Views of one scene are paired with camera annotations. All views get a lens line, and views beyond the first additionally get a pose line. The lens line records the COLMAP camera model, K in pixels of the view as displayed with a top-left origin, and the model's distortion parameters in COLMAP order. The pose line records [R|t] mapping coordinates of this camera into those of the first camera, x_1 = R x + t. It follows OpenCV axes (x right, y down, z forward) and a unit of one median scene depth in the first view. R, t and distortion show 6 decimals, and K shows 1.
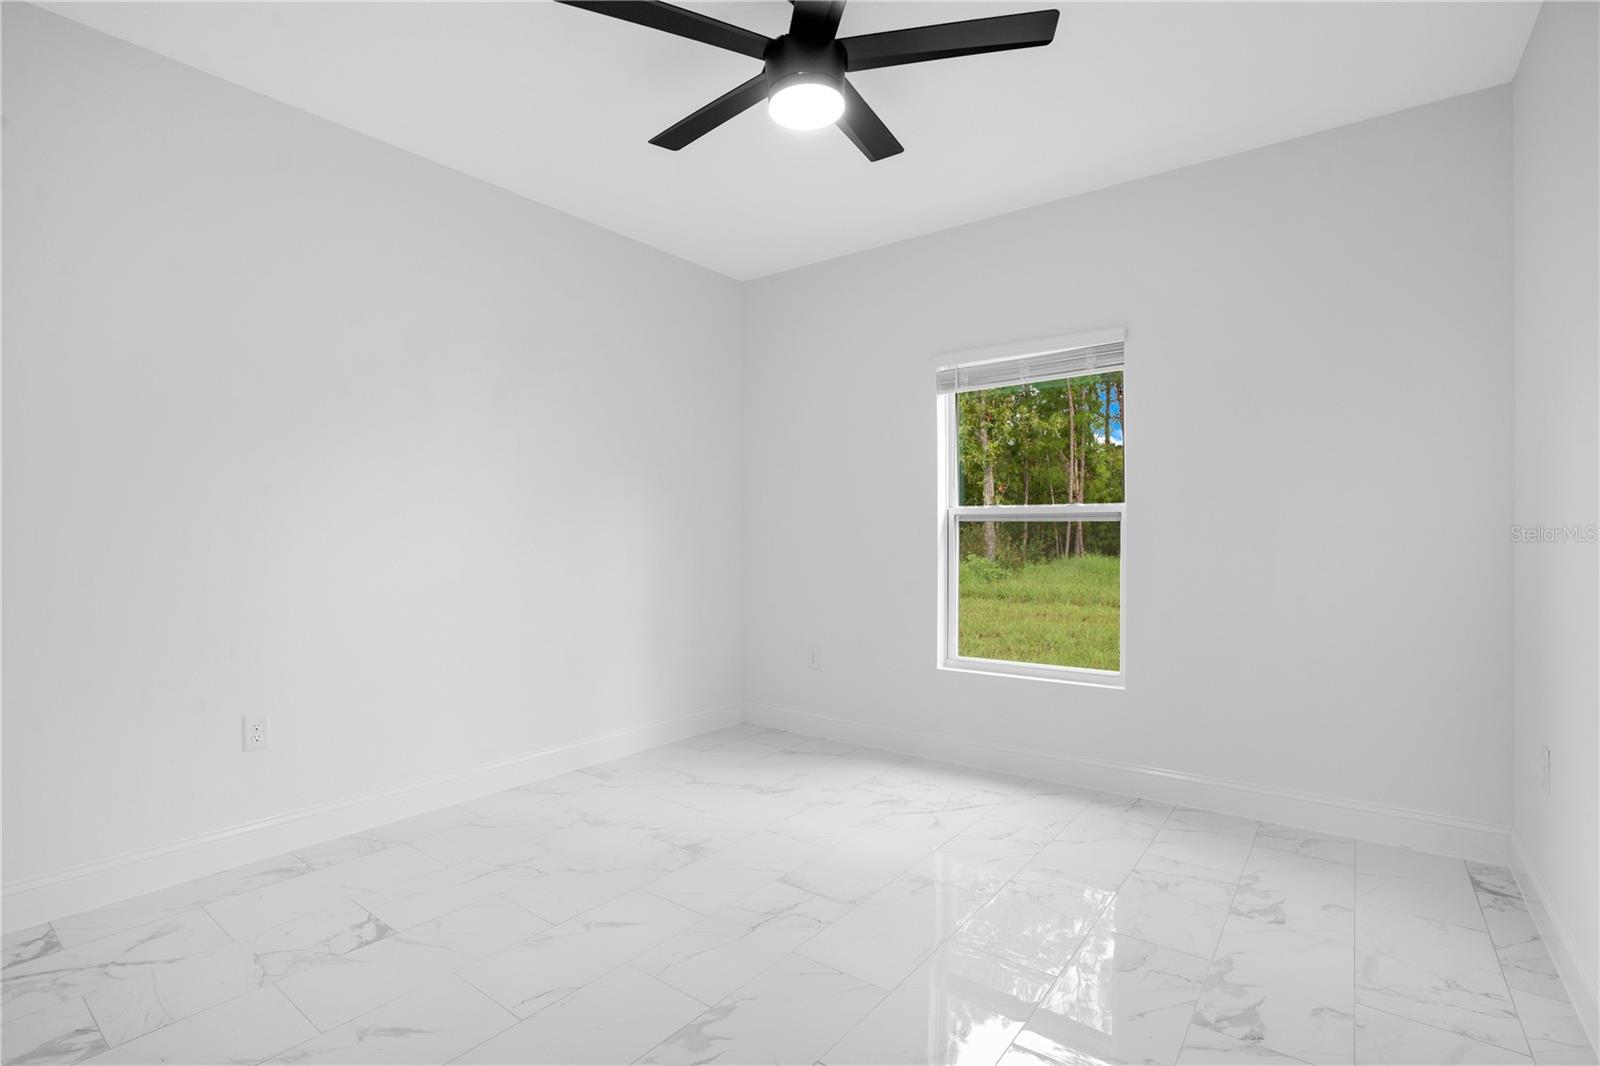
lens RADIAL K [[737.7, 0, 792.4], [0, 737.7, 533.8], [0, 0, 1]] dist [-0.067538, 0.025062]
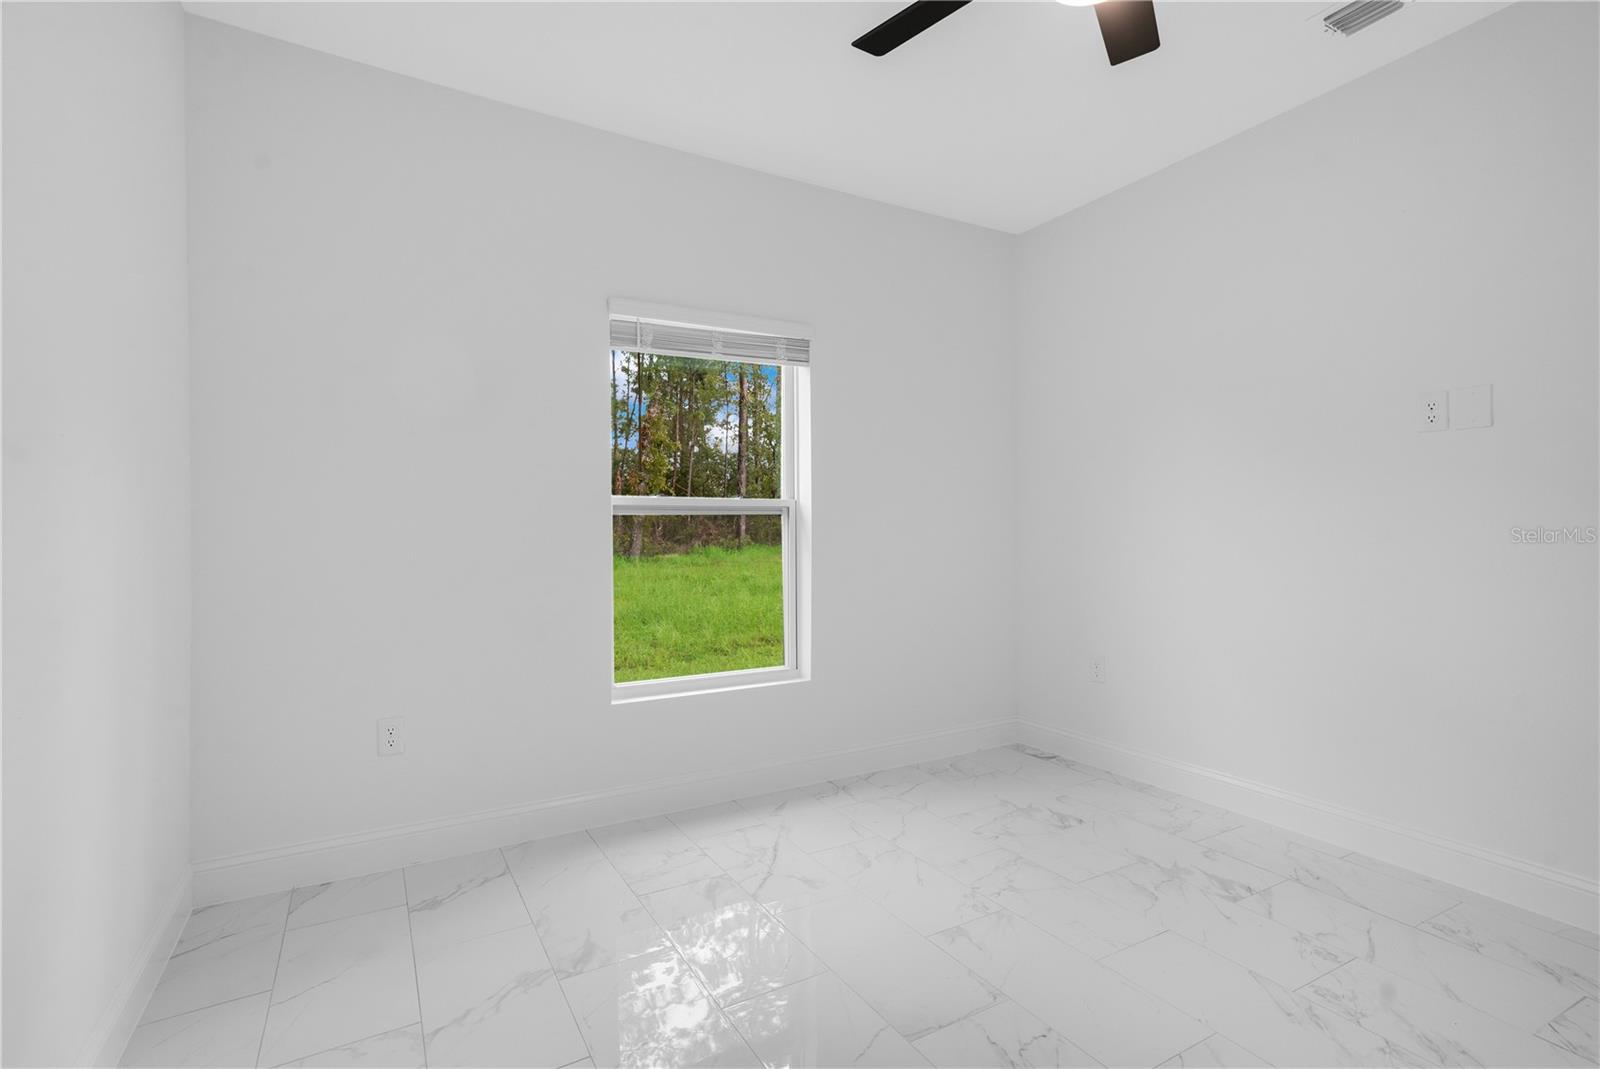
lens RADIAL K [[742.1, 0, 798.9], [0, 742.1, 527.6], [0, 0, 1]] dist [-0.021143, 0.020464]
pose [[0.413010, -0.008657, 0.910685, -0.497495], [0.005844, 0.999959, 0.006855, -0.007901], [-0.910708, 0.002491, 0.413043, 0.579075]]
